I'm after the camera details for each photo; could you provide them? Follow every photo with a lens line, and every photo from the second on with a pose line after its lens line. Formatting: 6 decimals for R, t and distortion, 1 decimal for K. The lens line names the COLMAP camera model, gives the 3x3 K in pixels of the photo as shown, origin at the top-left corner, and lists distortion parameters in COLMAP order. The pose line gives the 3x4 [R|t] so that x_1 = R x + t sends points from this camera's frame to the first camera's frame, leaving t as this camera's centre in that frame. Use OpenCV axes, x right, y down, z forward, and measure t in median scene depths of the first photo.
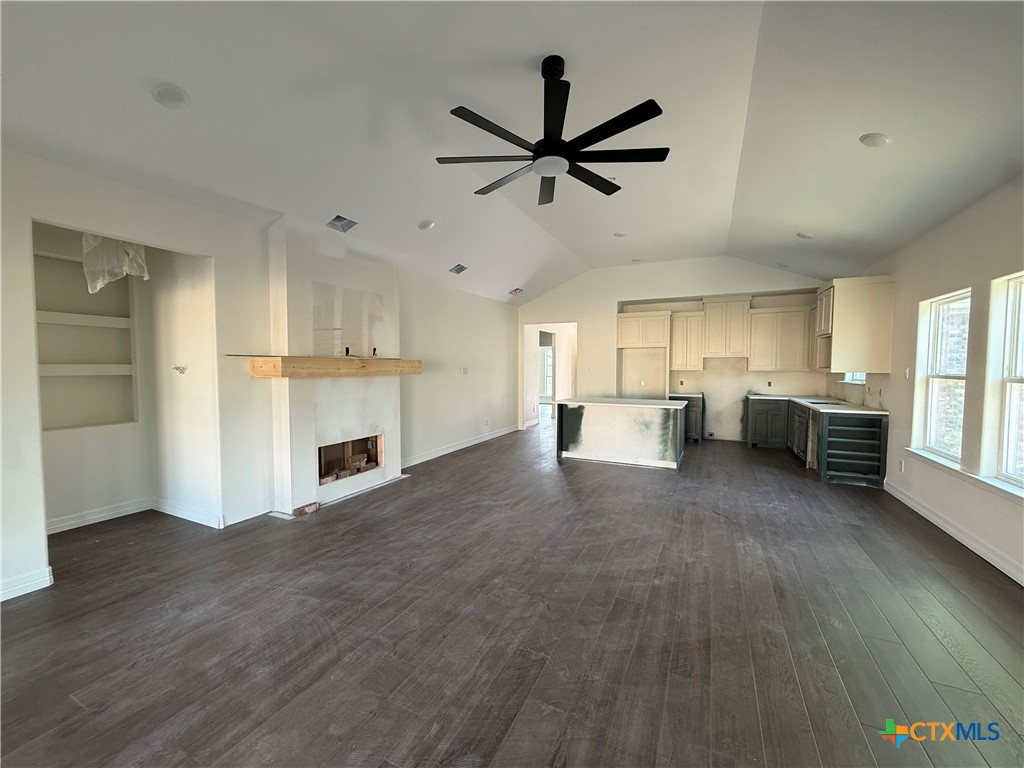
lens RADIAL K [[413.0, 0, 510.9], [0, 413.0, 387.6], [0, 0, 1]] dist [-0.001249, 0.000513]
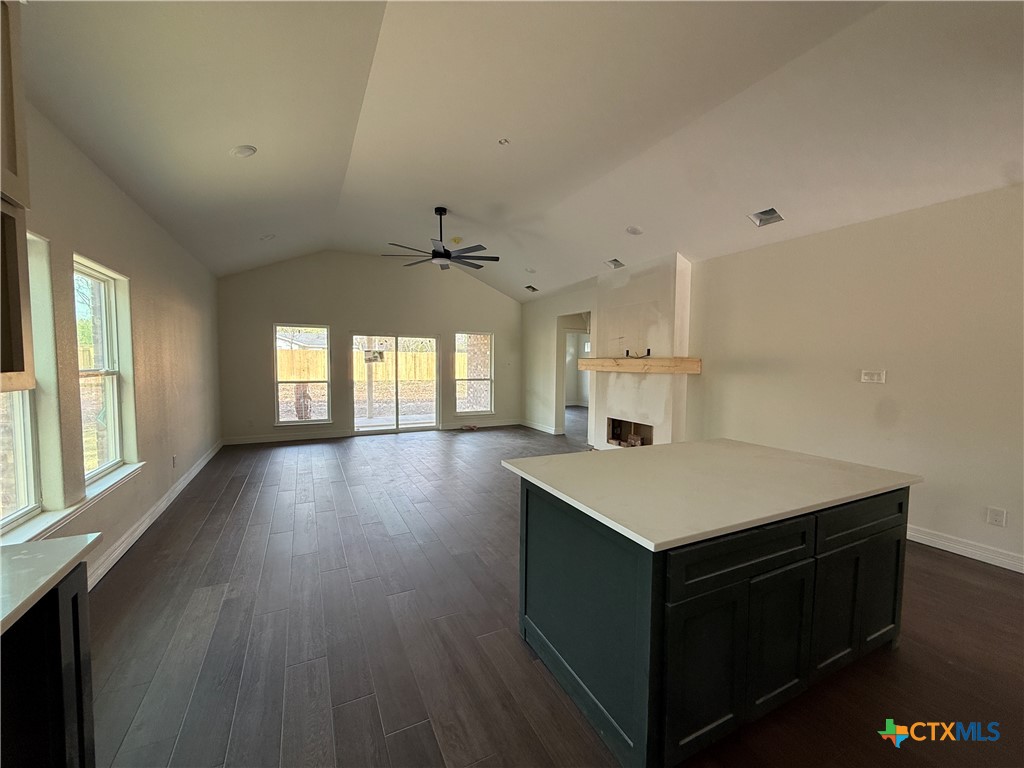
lens RADIAL K [[413.0, 0, 510.5], [0, 413.0, 379.5], [0, 0, 1]] dist [-0.001249, 0.000513]
pose [[-0.606947, 0.040862, -0.793691, 0.788685], [-0.050424, 0.994685, 0.089770, -0.092462], [0.793141, 0.094506, -0.601661, 1.340454]]
